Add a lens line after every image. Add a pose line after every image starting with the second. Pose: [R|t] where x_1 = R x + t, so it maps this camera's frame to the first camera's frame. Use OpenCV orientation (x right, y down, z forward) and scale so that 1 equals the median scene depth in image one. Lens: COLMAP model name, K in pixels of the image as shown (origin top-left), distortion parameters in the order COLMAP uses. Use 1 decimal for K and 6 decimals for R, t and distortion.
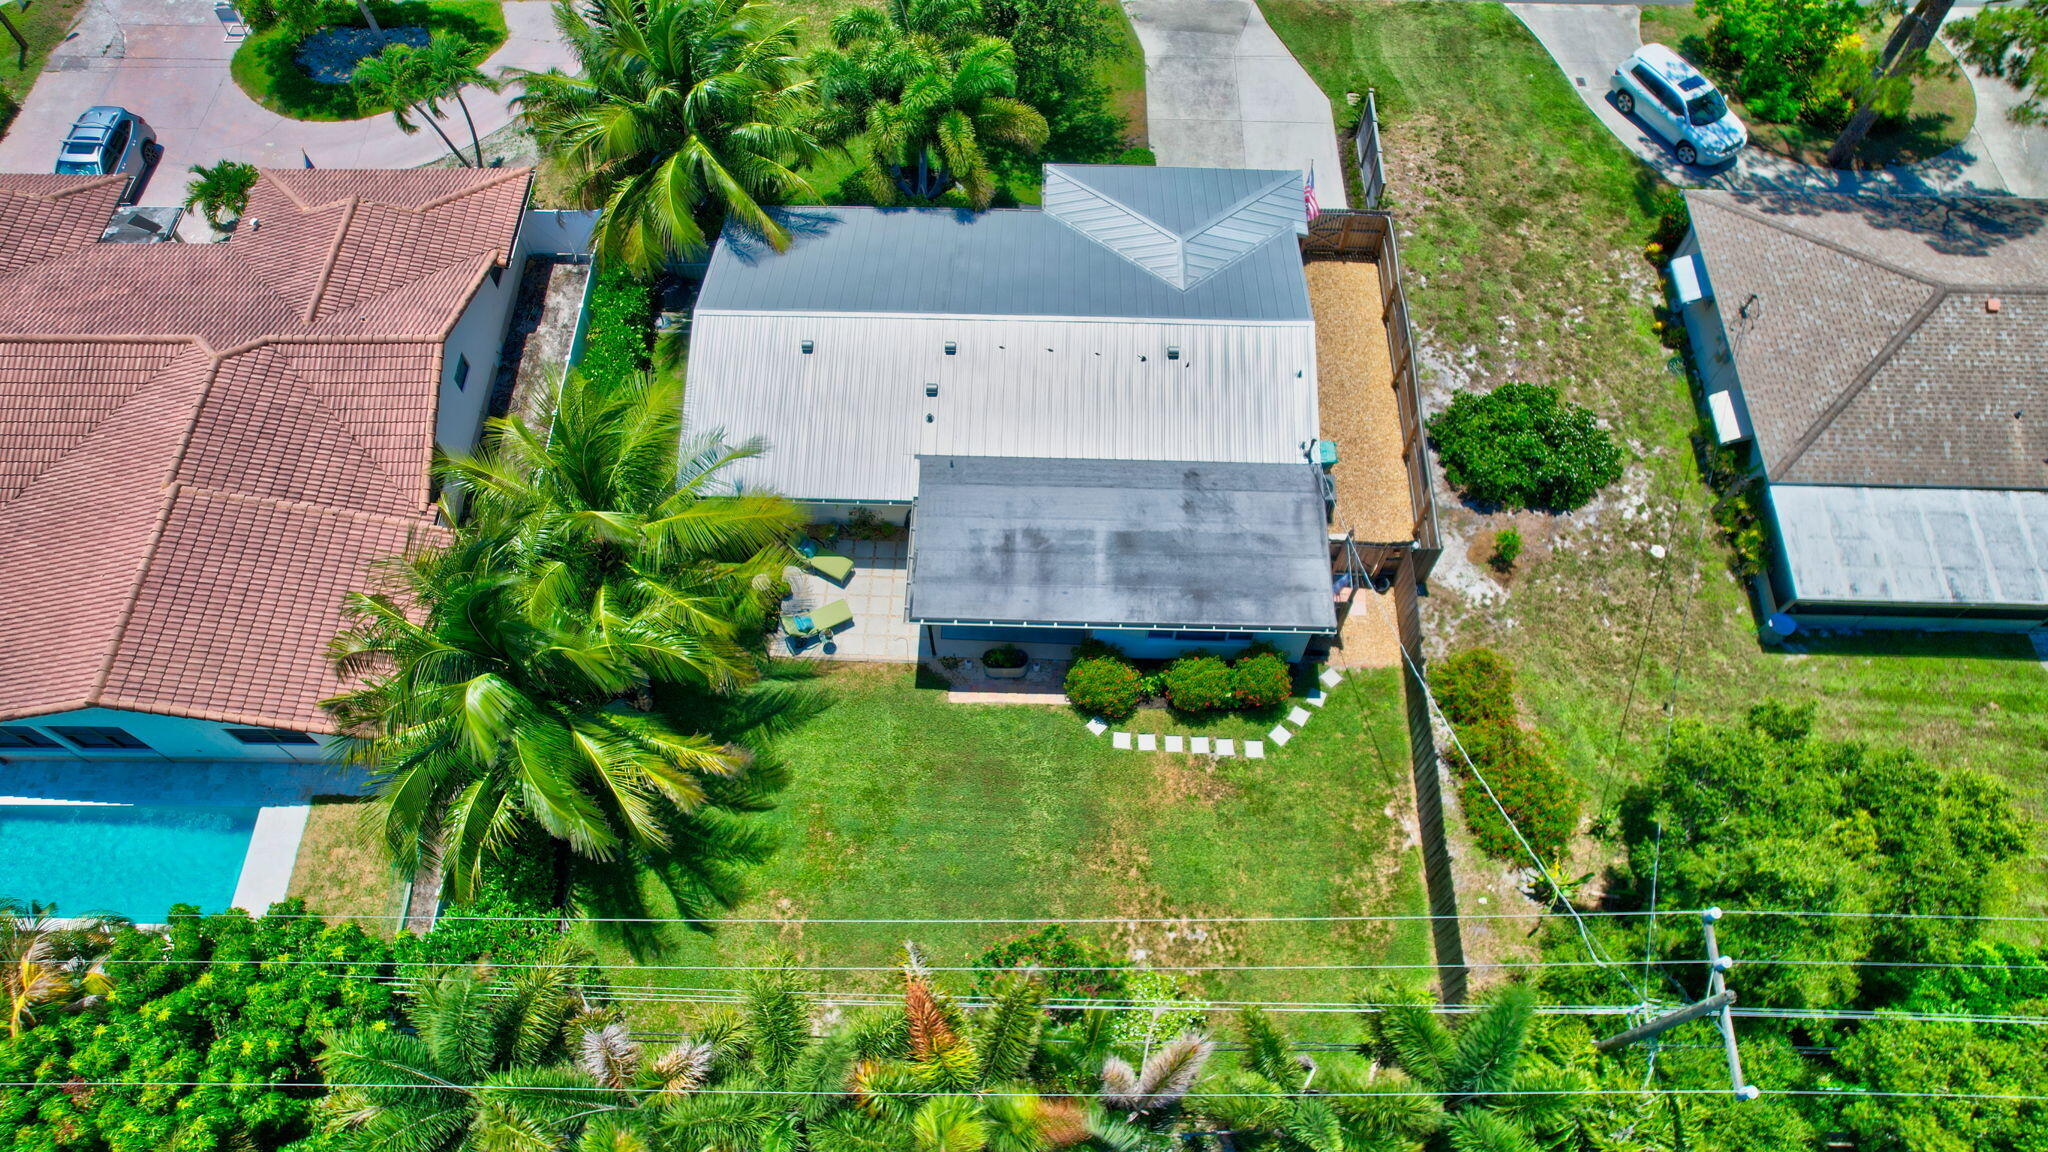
lens RADIAL K [[1286.5, 0, 1048.9], [0, 1286.5, 615.0], [0, 0, 1]] dist [-0.106393, 0.108239]
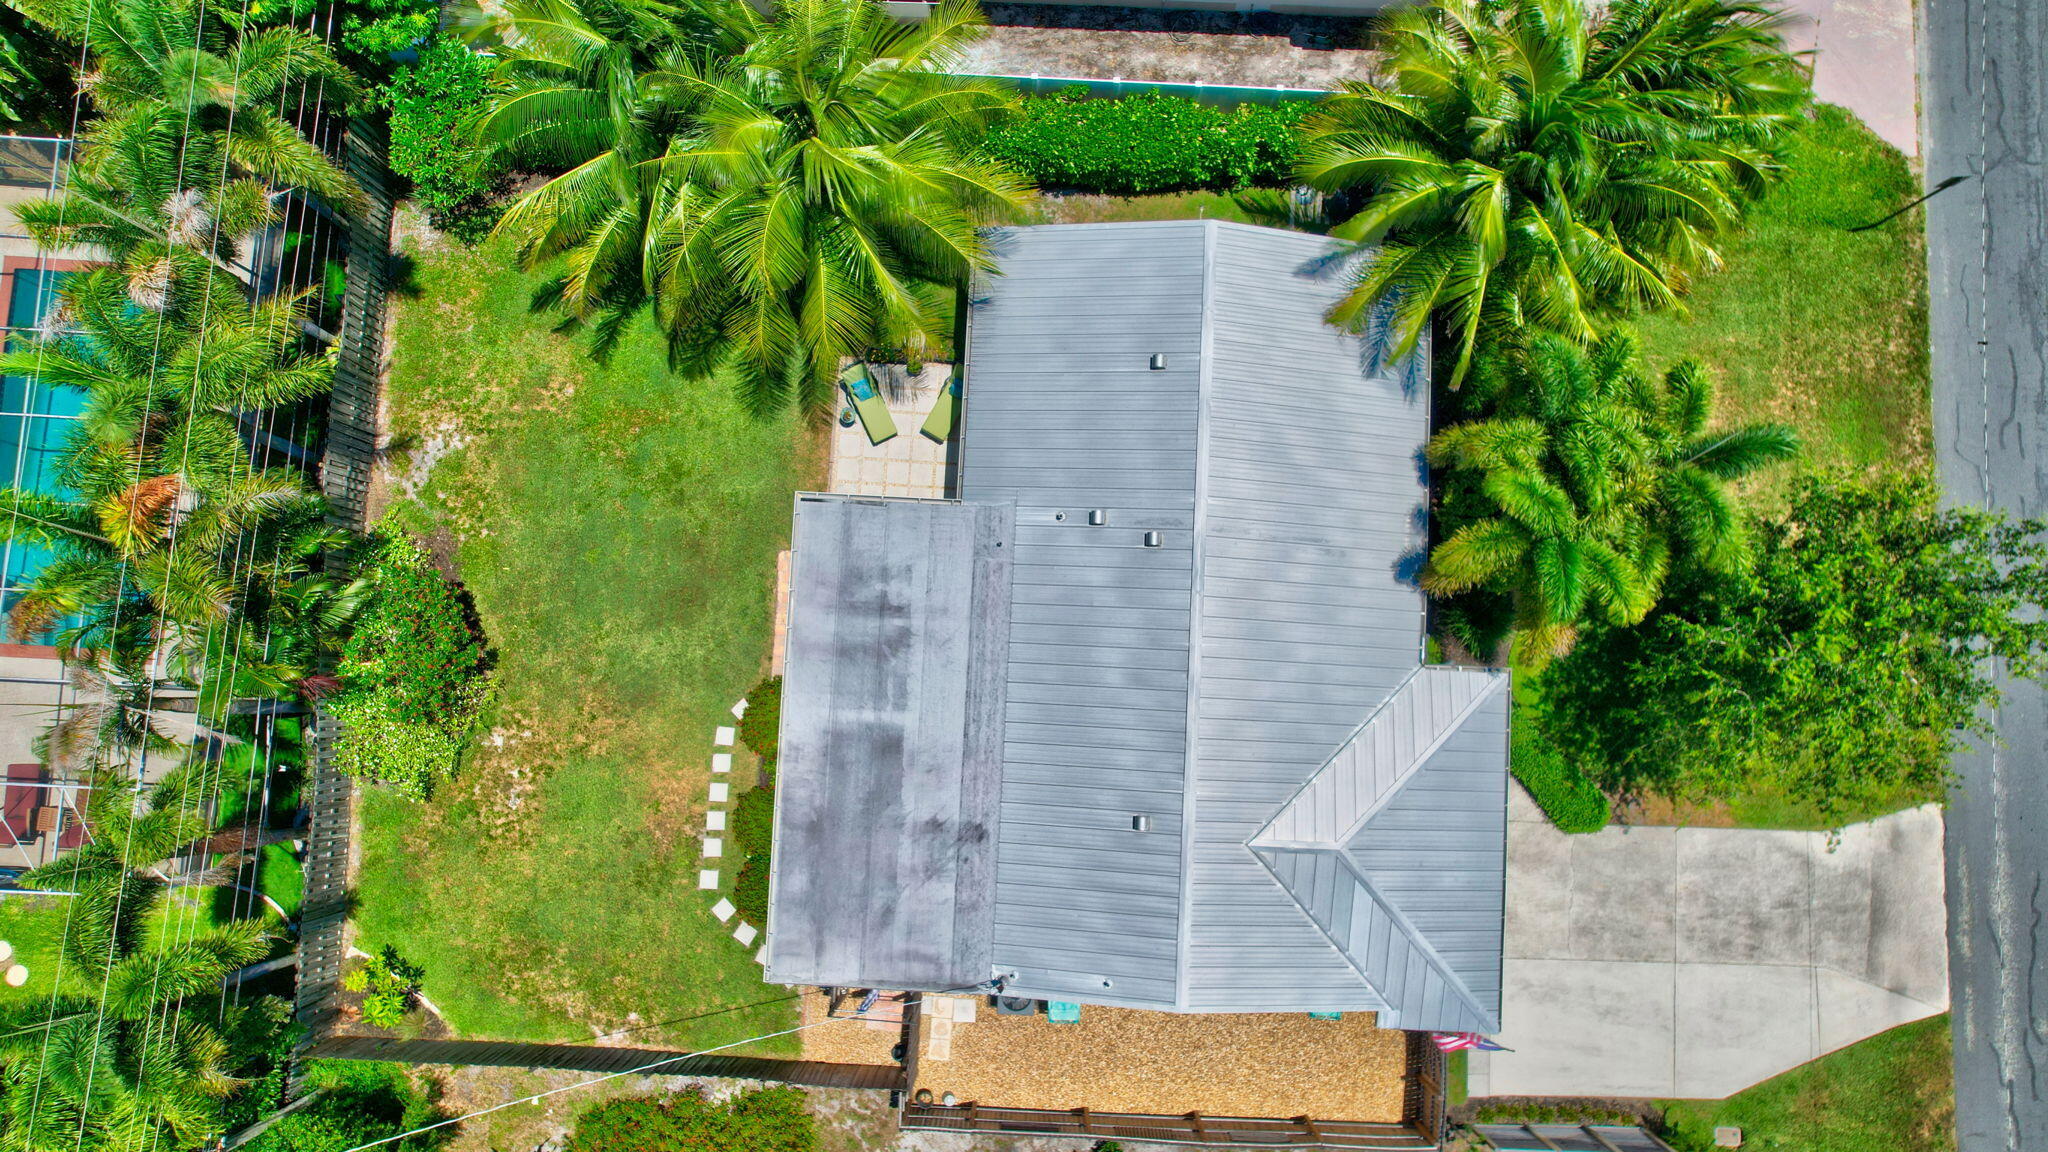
lens RADIAL K [[1286.5, 0, 1048.9], [0, 1286.5, 615.0], [0, 0, 1]] dist [-0.106393, 0.108239]
pose [[-0.031987, 0.995664, -0.087352, 0.042775], [-0.889512, 0.011497, 0.456768, -0.533001], [0.455791, 0.092311, 0.885287, 0.282531]]
